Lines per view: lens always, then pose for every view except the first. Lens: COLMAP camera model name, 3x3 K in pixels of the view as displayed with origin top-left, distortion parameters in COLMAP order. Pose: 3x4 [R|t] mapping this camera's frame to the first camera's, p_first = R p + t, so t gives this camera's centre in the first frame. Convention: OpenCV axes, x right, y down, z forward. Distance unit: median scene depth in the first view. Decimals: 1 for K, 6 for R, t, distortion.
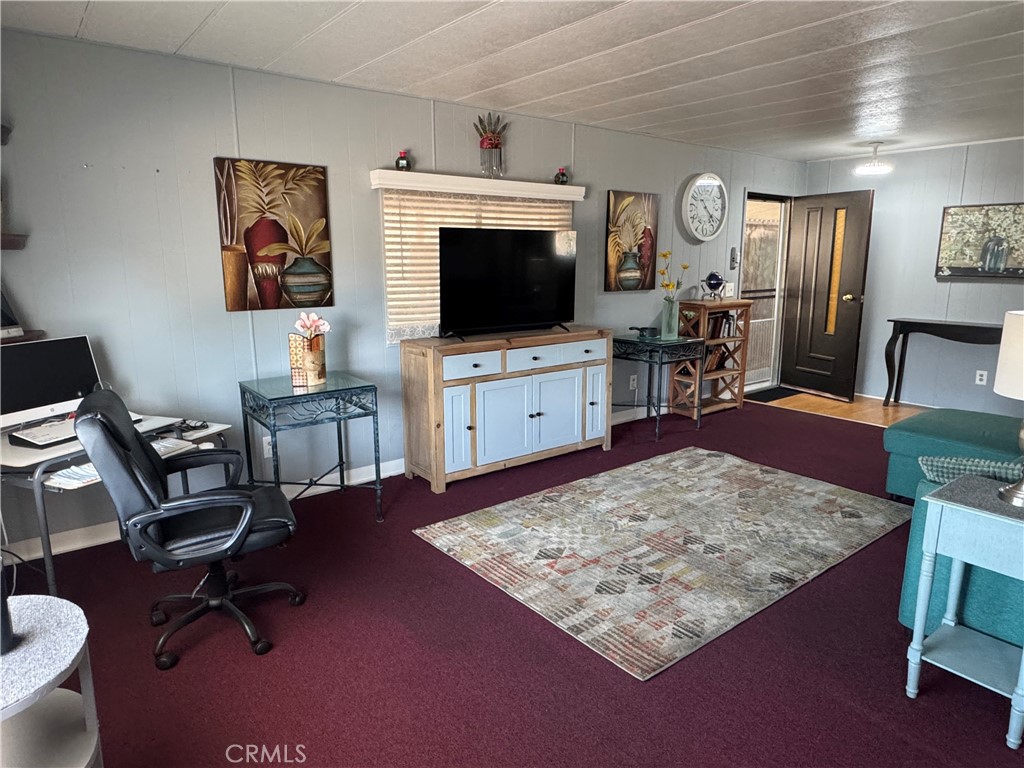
lens RADIAL K [[644.9, 0, 512.0], [0, 644.9, 384.0], [0, 0, 1]] dist [0.001227, 0.000423]
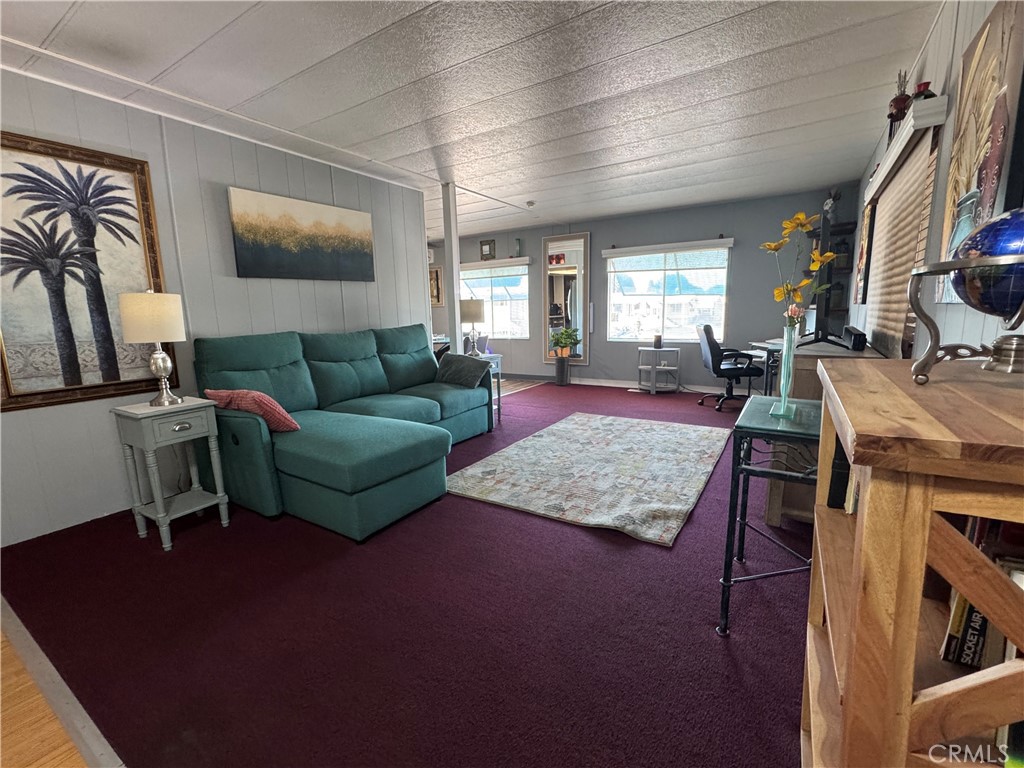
lens RADIAL K [[444.8, 0, 512.0], [0, 444.8, 384.0], [0, 0, 1]] dist [-0.000420, -0.000031]
pose [[-0.942591, 0.076144, -0.325153, 0.633057], [-0.043784, 0.937076, 0.346370, -0.224292], [0.331067, 0.340722, -0.879945, 1.449847]]
